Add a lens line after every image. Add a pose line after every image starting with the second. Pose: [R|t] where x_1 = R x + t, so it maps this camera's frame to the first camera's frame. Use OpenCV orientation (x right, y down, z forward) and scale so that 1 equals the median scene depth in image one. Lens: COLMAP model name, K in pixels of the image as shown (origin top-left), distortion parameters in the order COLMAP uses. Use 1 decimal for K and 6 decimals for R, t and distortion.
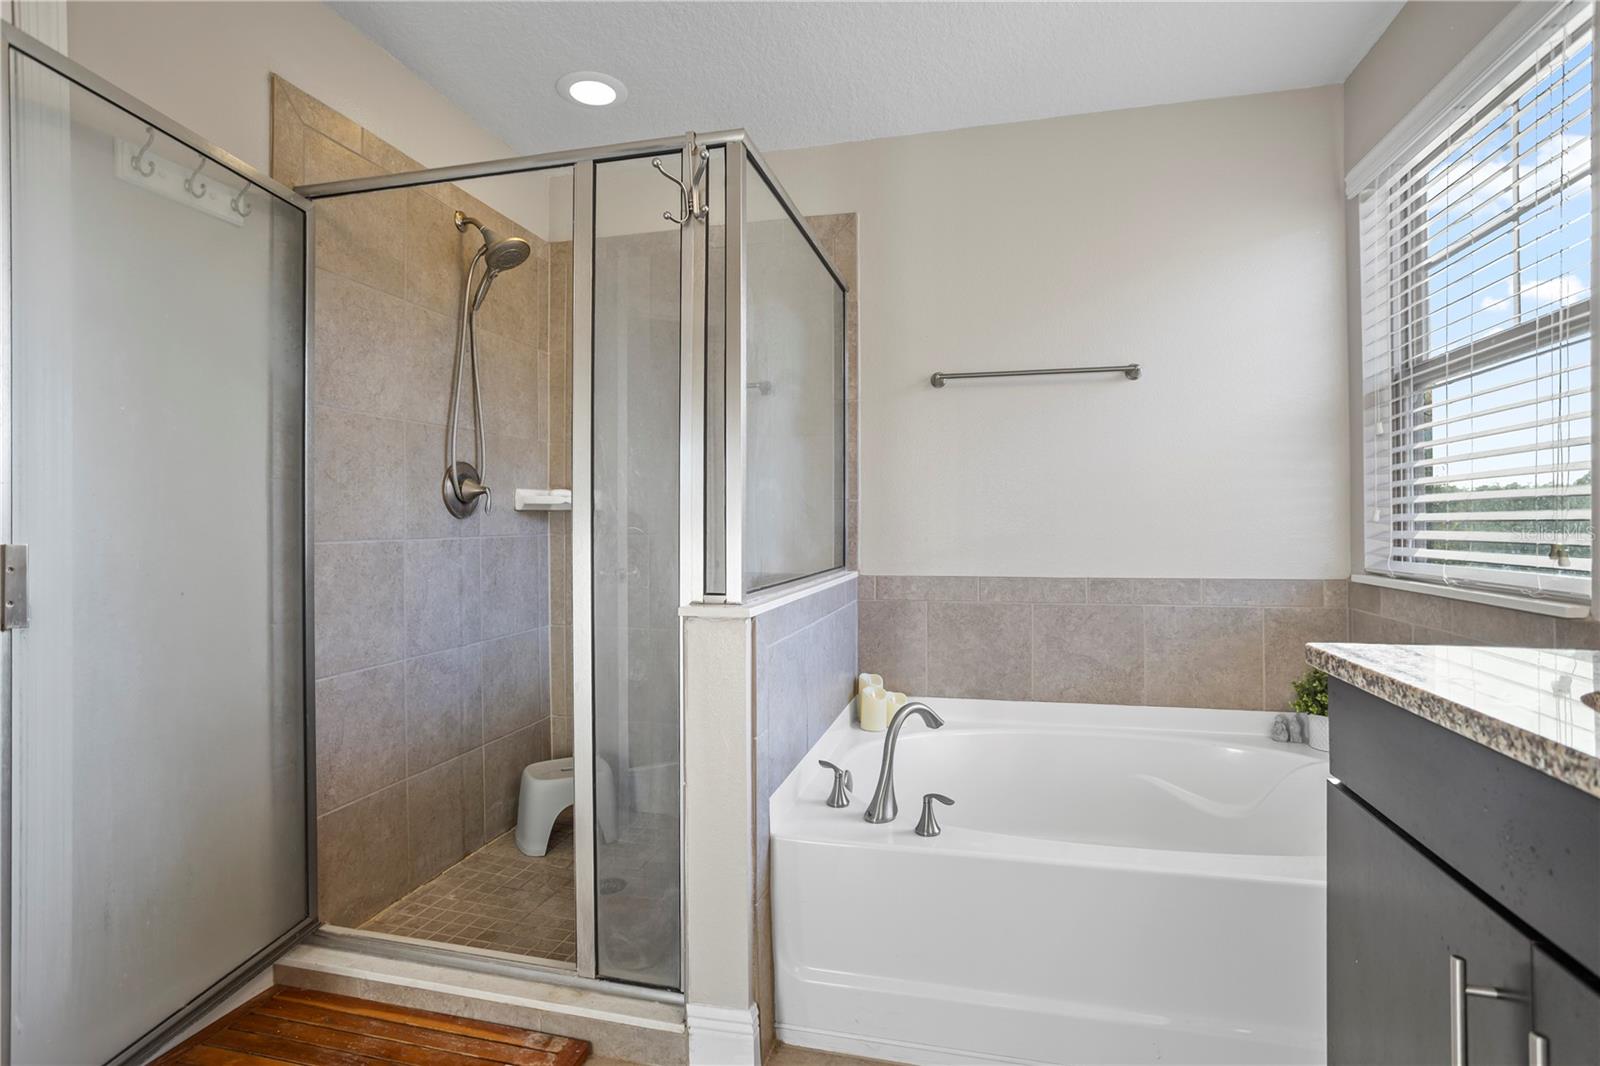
lens RADIAL K [[772.3, 0, 803.3], [0, 772.3, 527.7], [0, 0, 1]] dist [-0.038020, 0.012247]
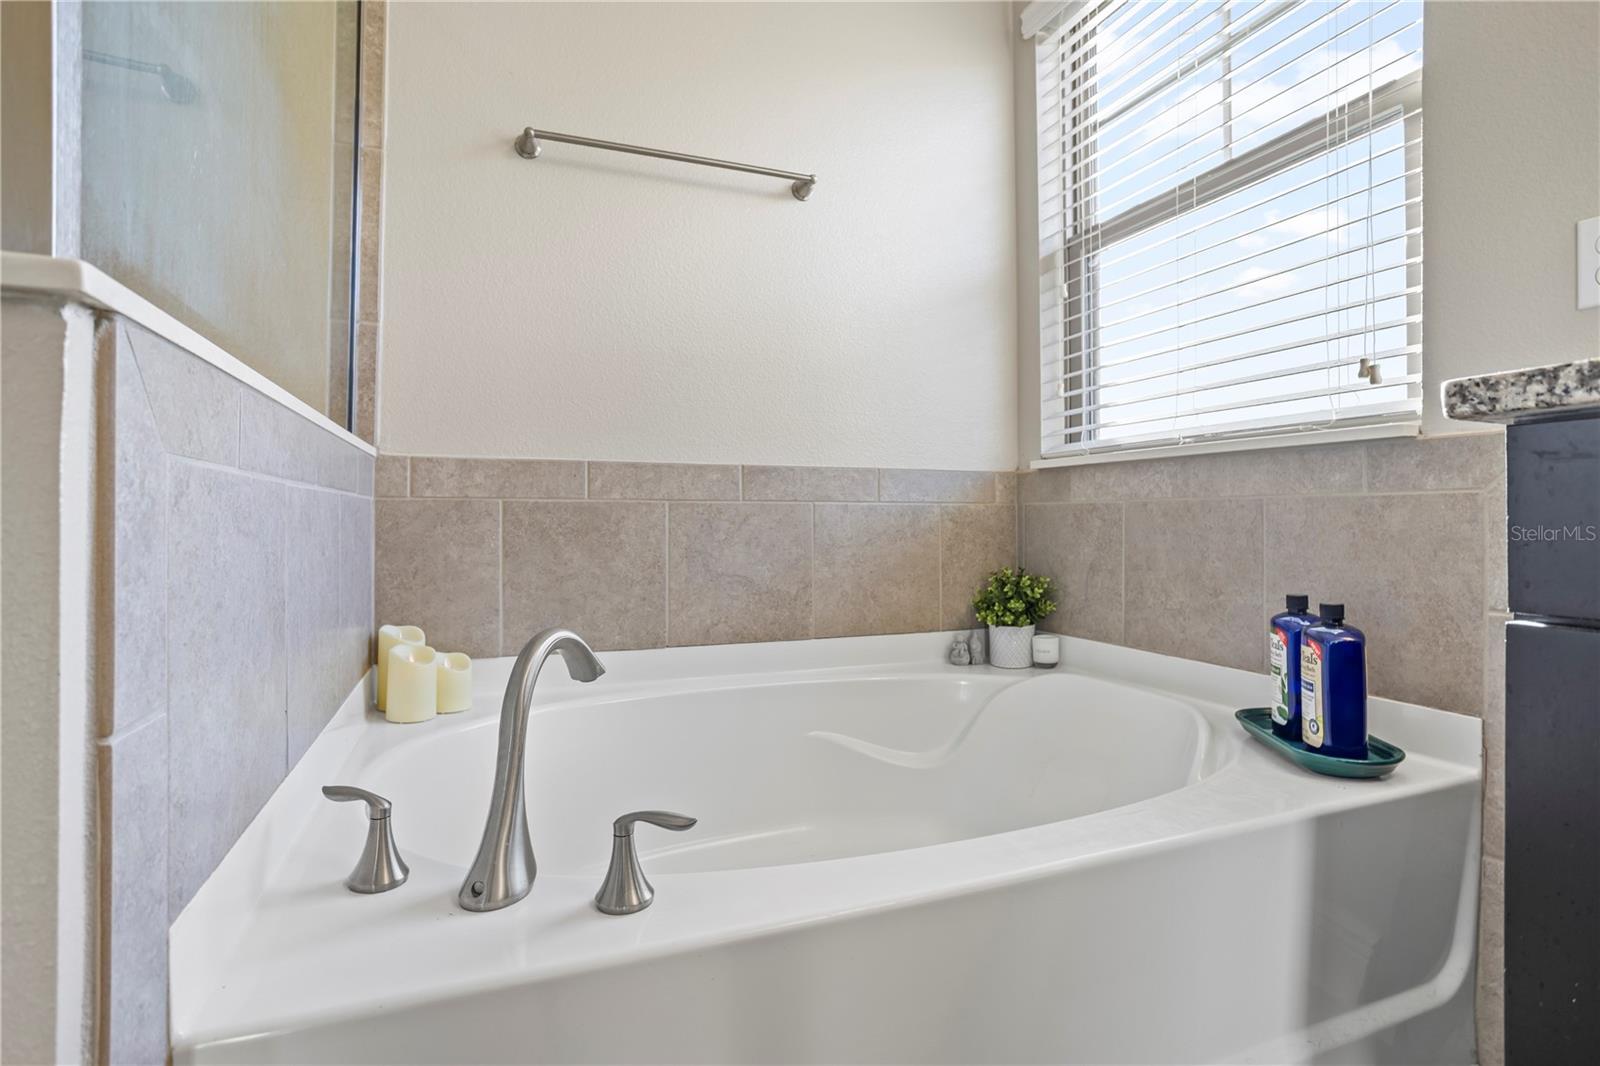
lens RADIAL K [[772.3, 0, 779.5], [0, 772.3, 519.8], [0, 0, 1]] dist [-0.038020, 0.012247]
pose [[0.813980, 0.012496, 0.580758, -0.015129], [-0.006172, 0.999898, -0.012864, 0.129014], [-0.580860, 0.006887, 0.813975, 0.416297]]
